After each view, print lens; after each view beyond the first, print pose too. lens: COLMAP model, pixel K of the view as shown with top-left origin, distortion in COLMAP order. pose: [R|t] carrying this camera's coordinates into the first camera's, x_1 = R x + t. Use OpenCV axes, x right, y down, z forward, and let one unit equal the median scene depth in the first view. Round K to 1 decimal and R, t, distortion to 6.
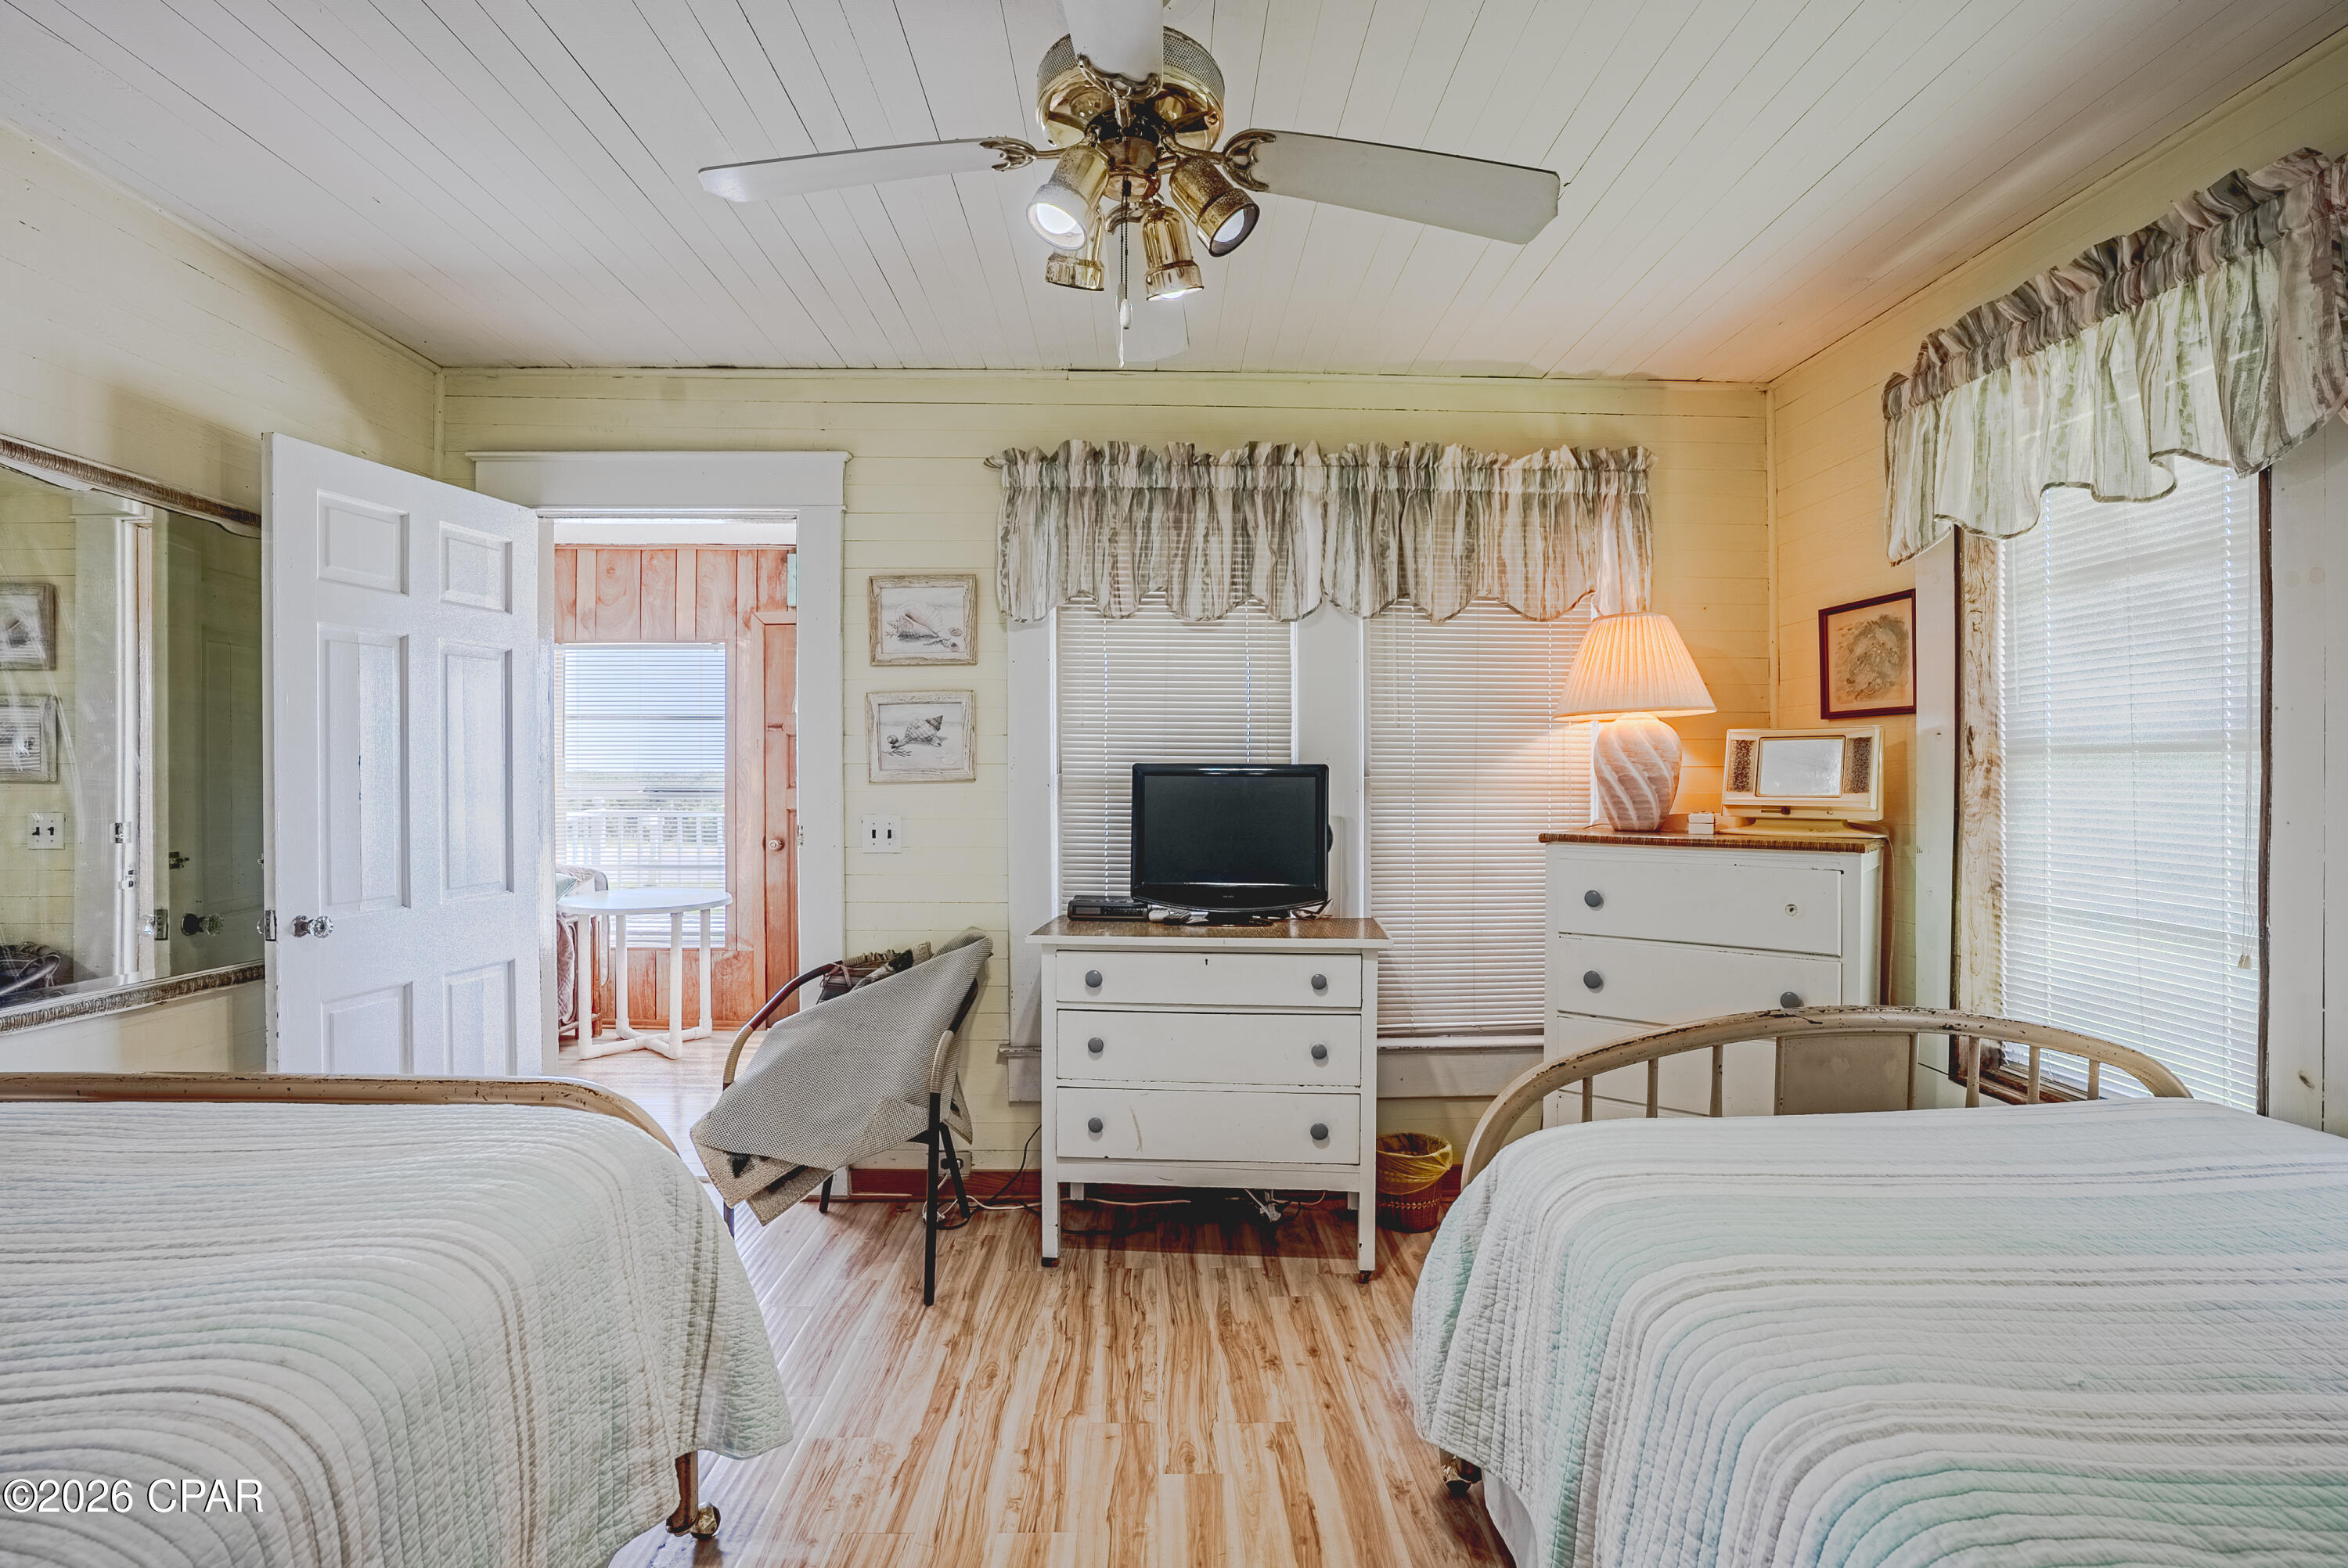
lens RADIAL K [[1100.7, 0, 1174.0], [0, 1100.7, 784.0], [0, 0, 1]] dist [-0.070833, 0.028692]
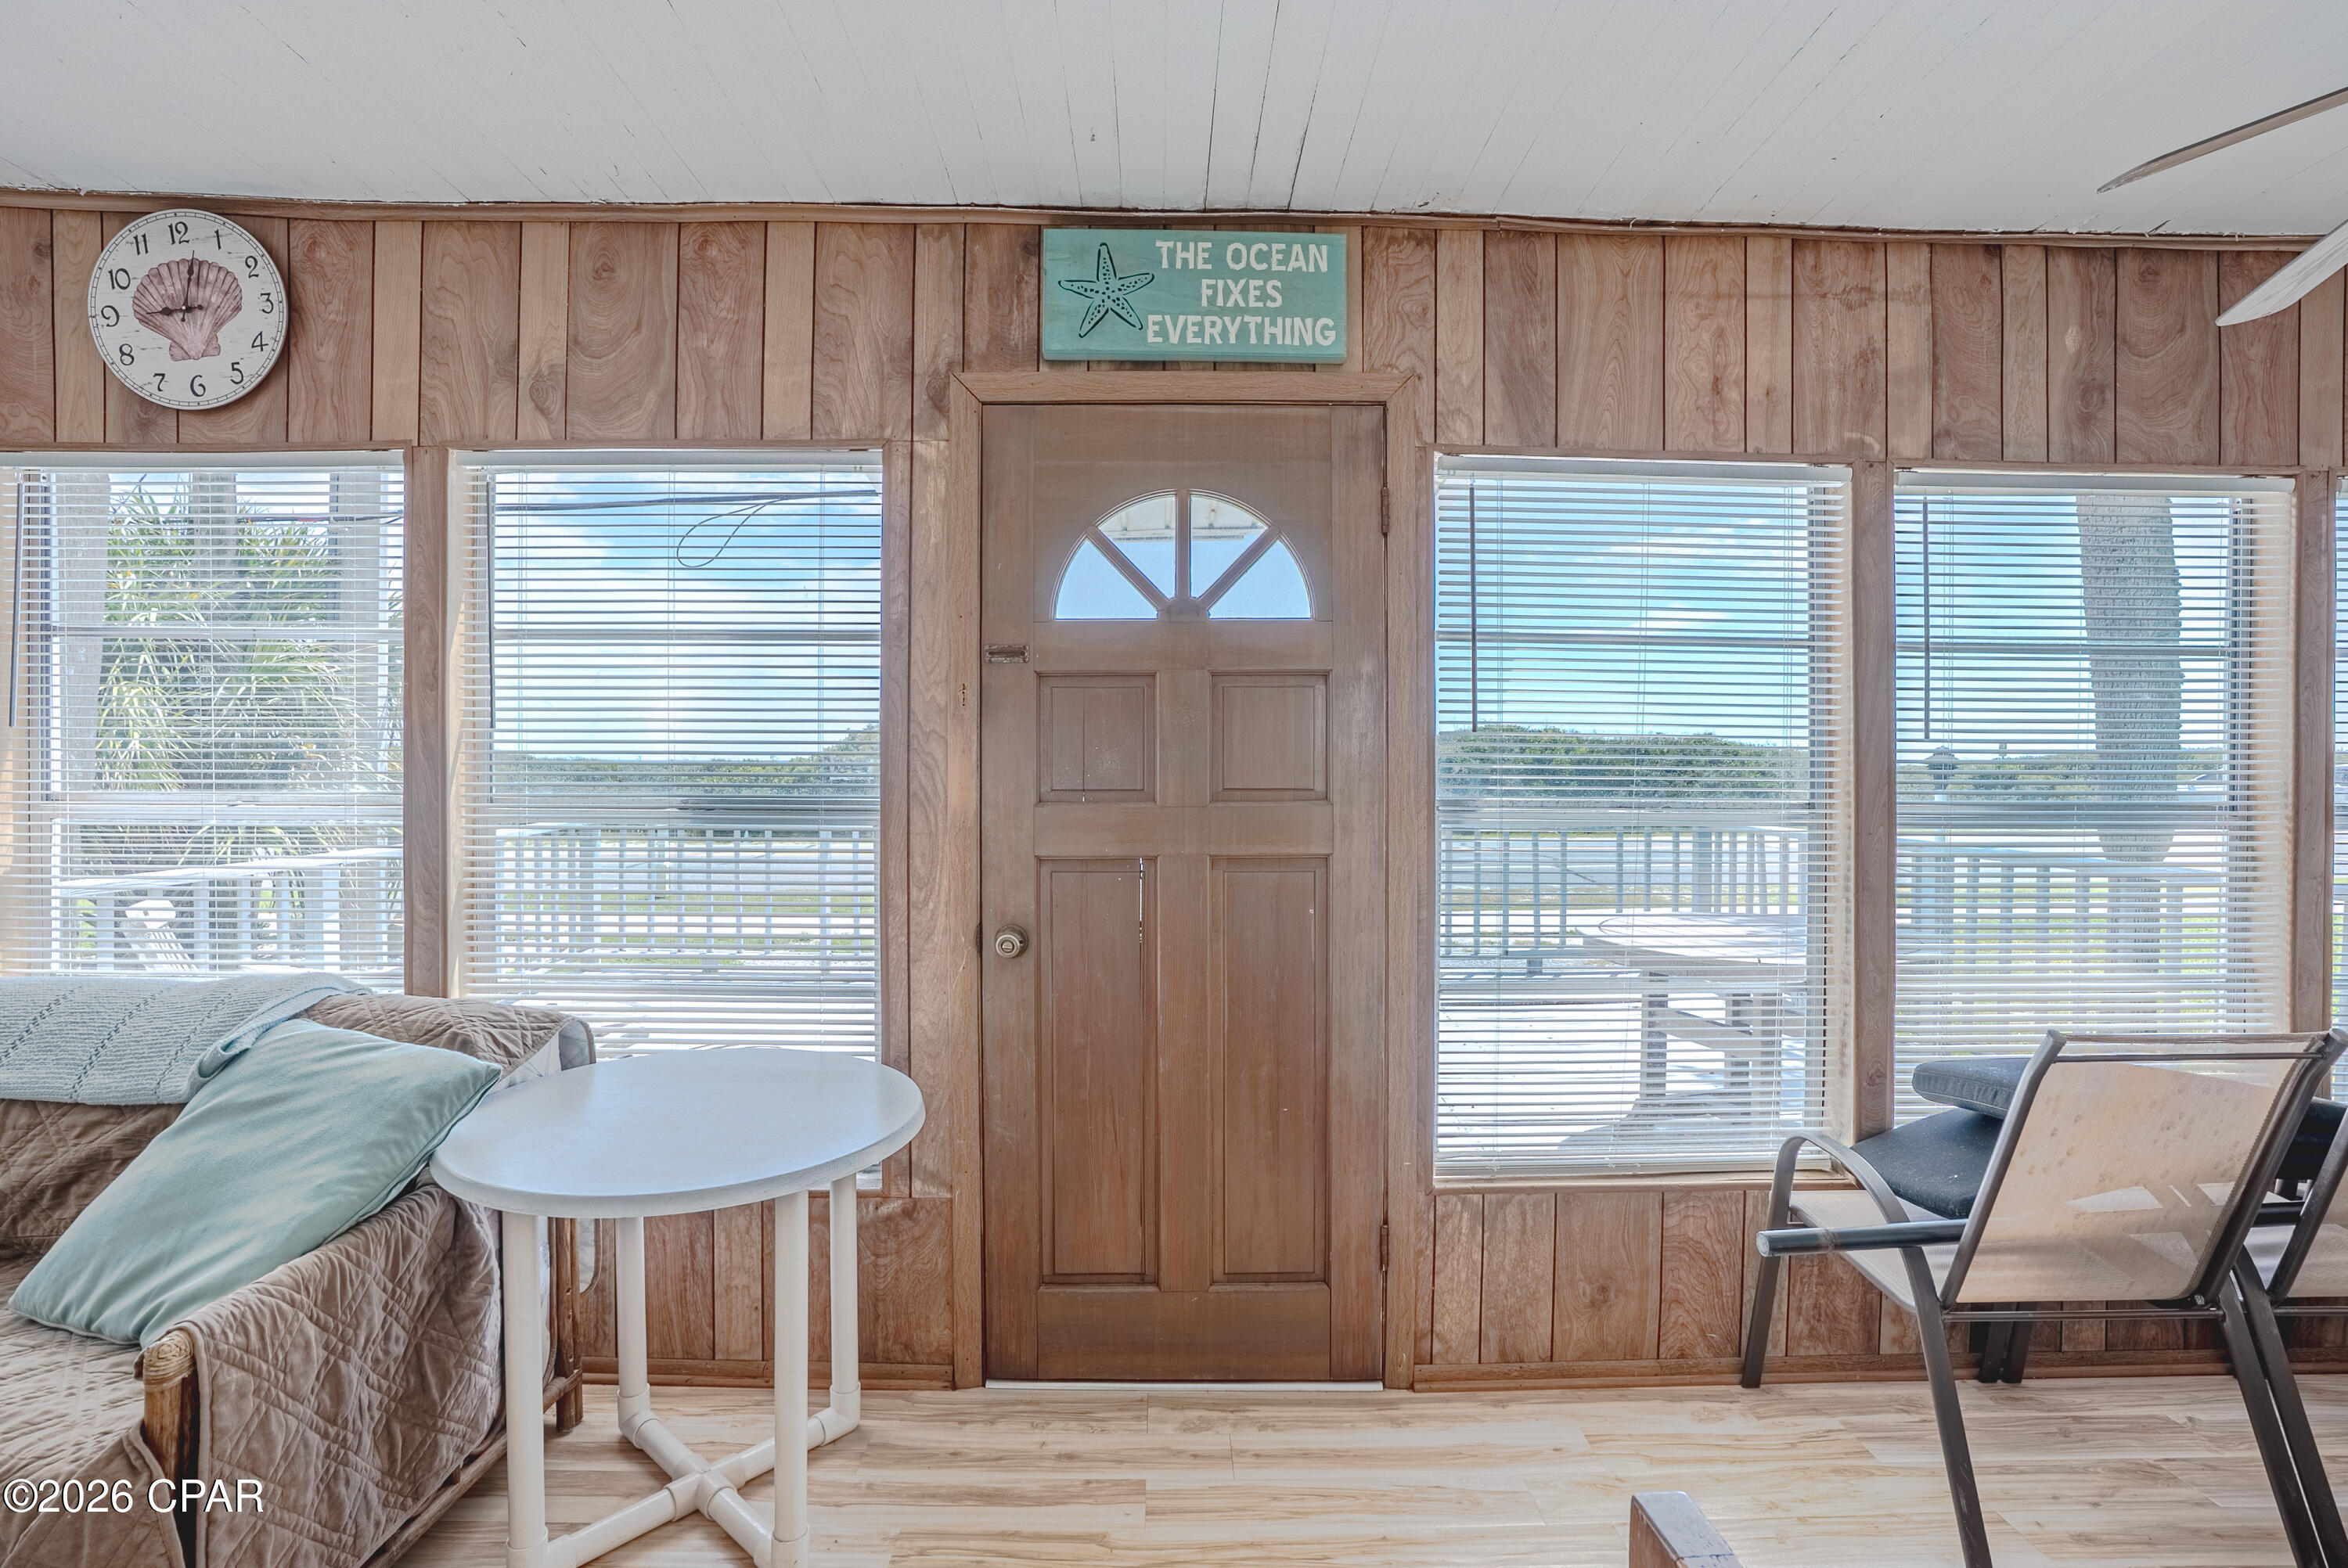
lens RADIAL K [[1100.7, 0, 1174.0], [0, 1100.7, 784.0], [0, 0, 1]] dist [-0.070833, 0.028692]
pose [[0.999997, 0.001638, 0.002026, -0.304845], [-0.001644, 0.999995, 0.002702, -0.004875], [-0.002022, -0.002705, 0.999994, 0.591282]]
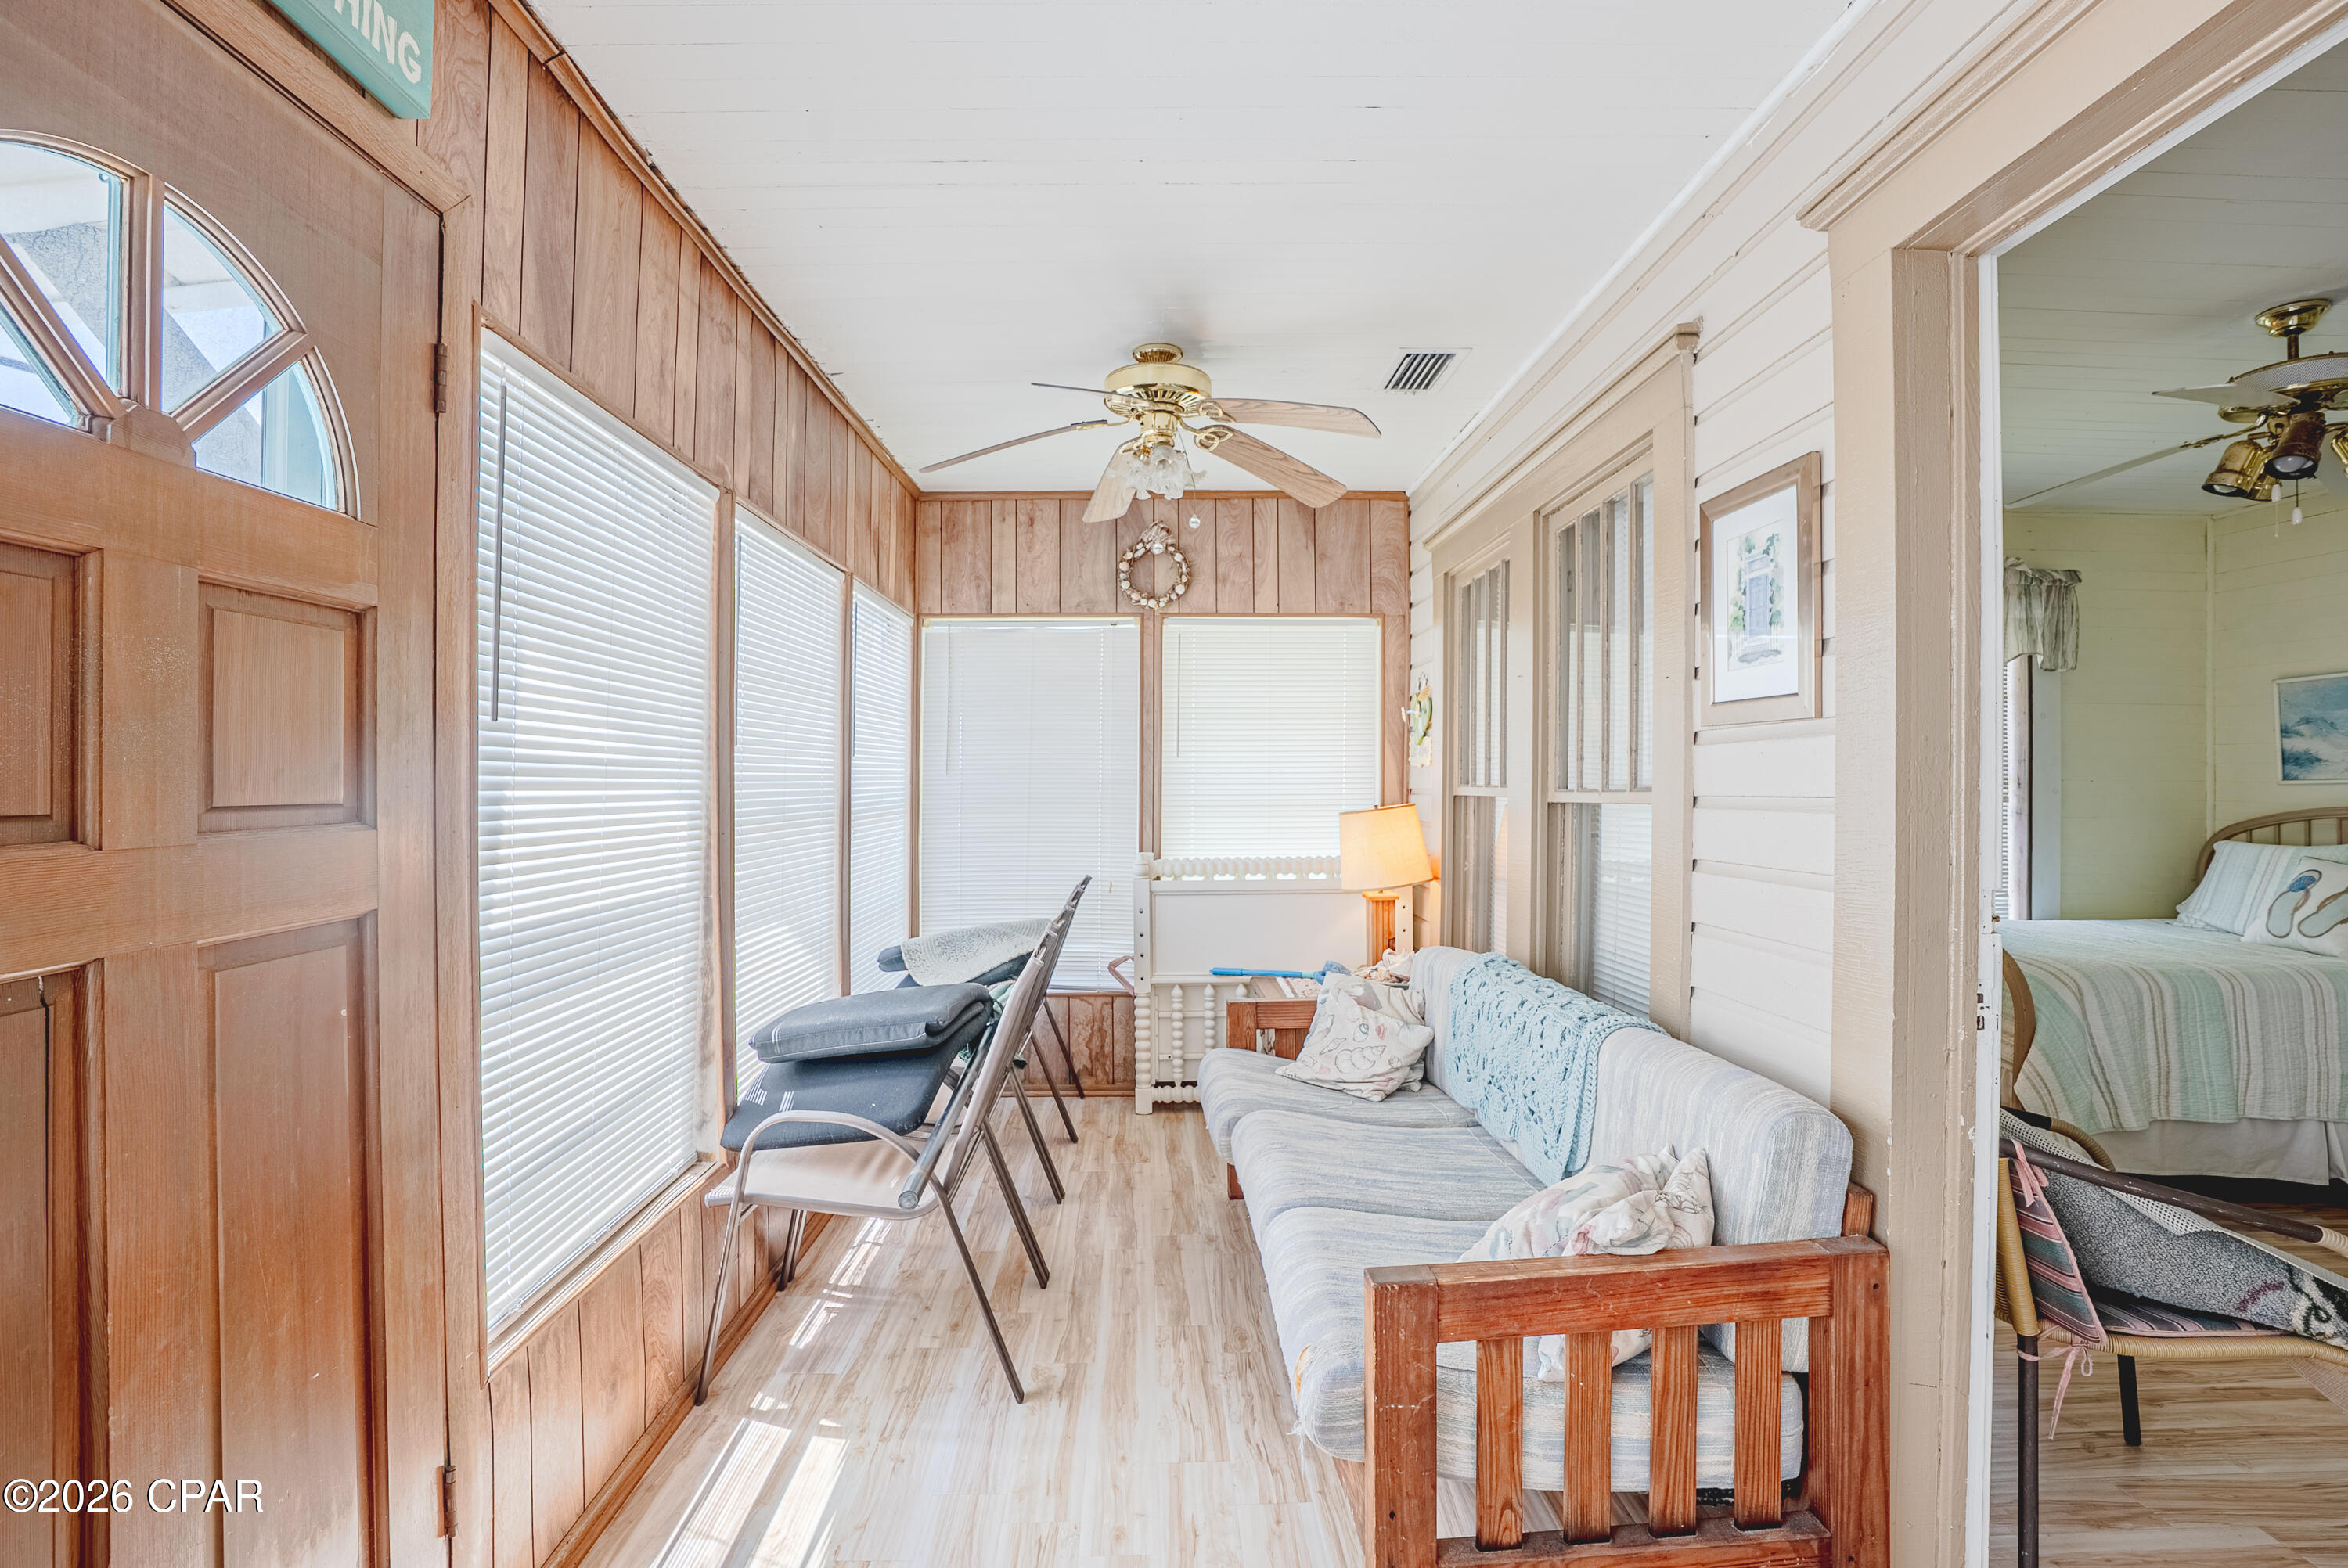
lens RADIAL K [[1100.7, 0, 1174.0], [0, 1100.7, 784.0], [0, 0, 1]] dist [-0.070833, 0.028692]
pose [[-0.021099, -0.003835, 0.999770, -0.489423], [0.007964, 0.999960, 0.004003, -0.006664], [-0.999746, 0.008047, -0.021068, 0.827280]]
